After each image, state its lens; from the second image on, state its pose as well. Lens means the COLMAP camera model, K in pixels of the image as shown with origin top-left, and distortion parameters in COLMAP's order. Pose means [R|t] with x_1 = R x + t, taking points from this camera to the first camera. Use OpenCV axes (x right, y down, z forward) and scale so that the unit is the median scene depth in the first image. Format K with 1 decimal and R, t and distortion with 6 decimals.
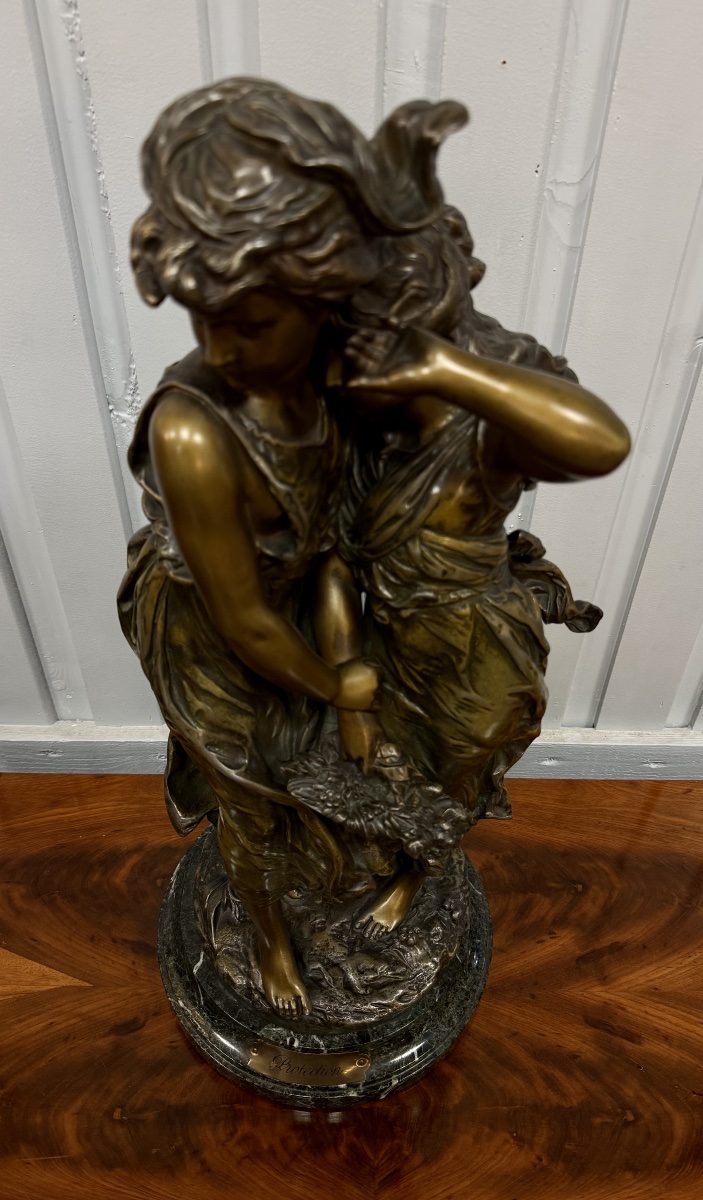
lens RADIAL K [[842.7, 0, 351.5], [0, 842.7, 600.0], [0, 0, 1]] dist [0.100159, 0.000606]
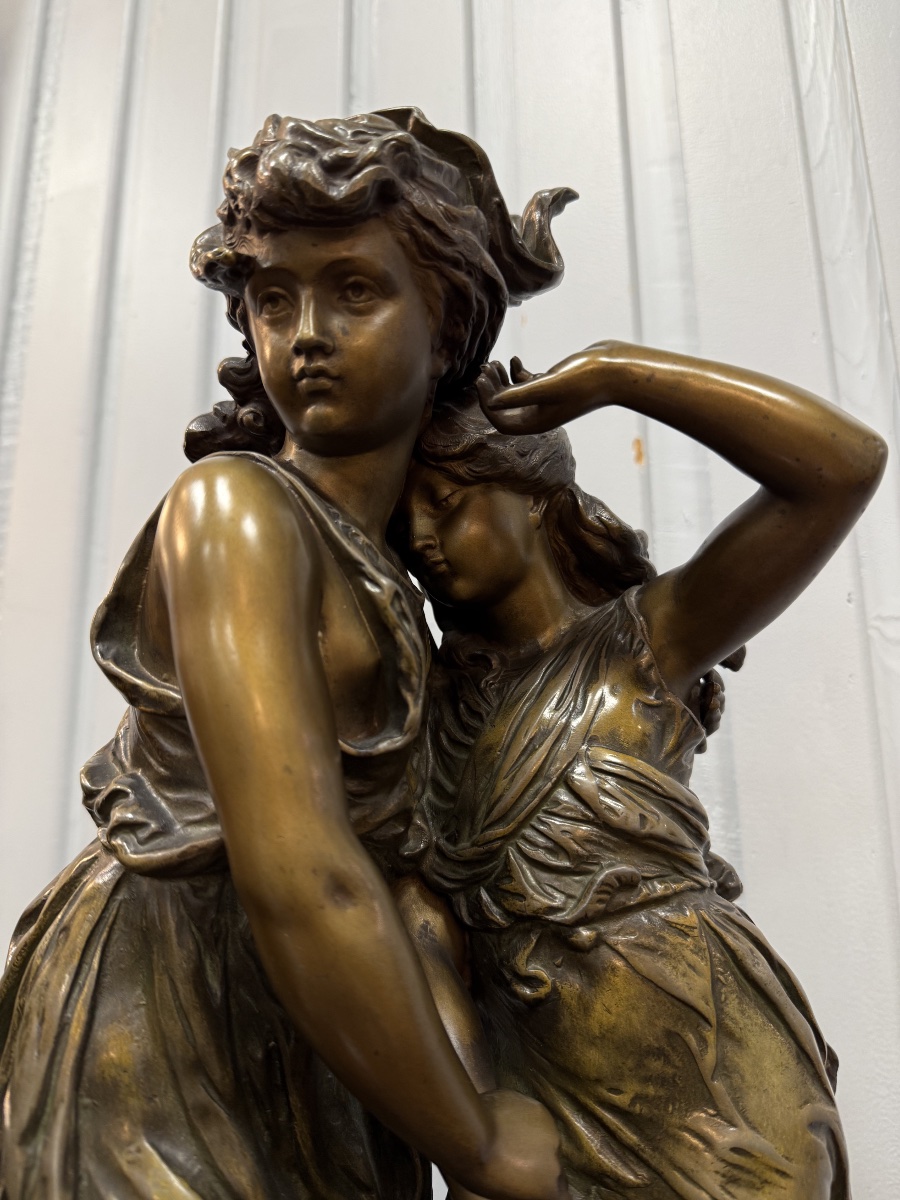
lens RADIAL K [[880.7, 0, 450.0], [0, 880.7, 600.0], [0, 0, 1]] dist [0.022845, -0.074731]
pose [[0.965660, 0.016194, 0.259305, -0.162636], [0.196351, 0.608101, -0.769194, 0.293248], [-0.170140, 0.793694, 0.584039, 0.527337]]
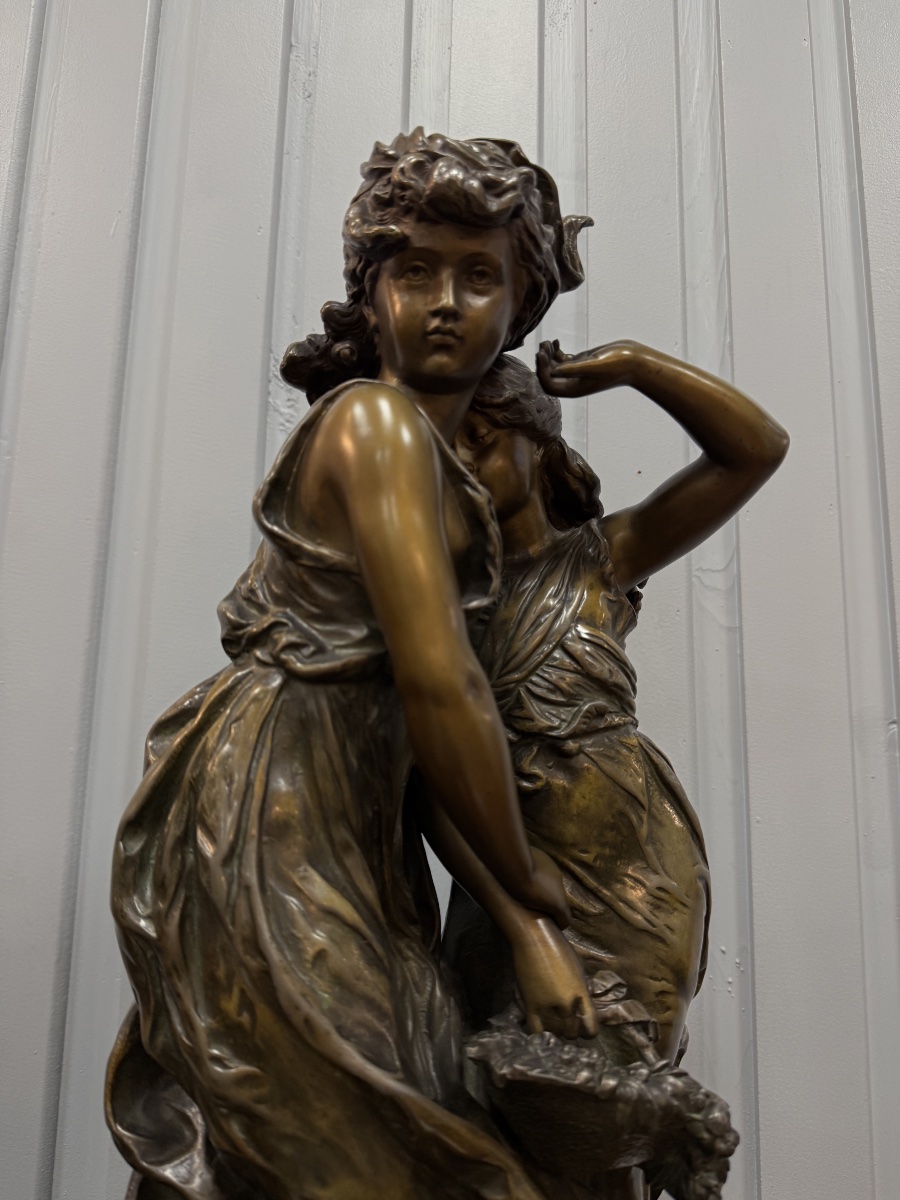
lens RADIAL K [[867.0, 0, 450.0], [0, 867.0, 600.0], [0, 0, 1]] dist [0.130859, -0.261621]
pose [[0.853101, 0.076827, 0.516059, -0.452418], [0.339347, 0.669603, -0.660663, 0.413228], [-0.396311, 0.738735, 0.545168, 0.509762]]
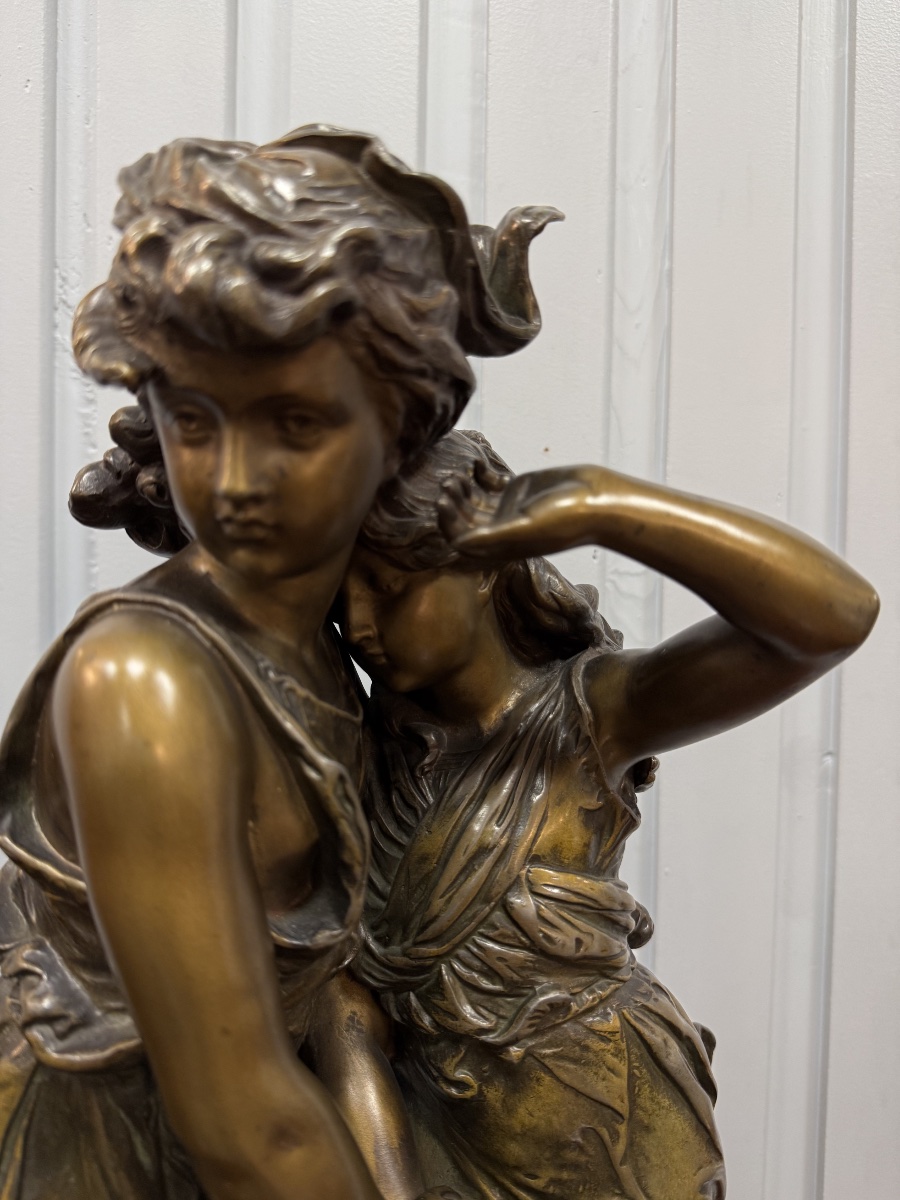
lens RADIAL K [[880.7, 0, 450.0], [0, 880.7, 600.0], [0, 0, 1]] dist [0.022845, -0.074731]
pose [[0.923518, -0.032323, 0.382190, -0.177867], [0.255401, 0.795228, -0.549893, 0.083627], [-0.286154, 0.605448, 0.742663, 0.421642]]
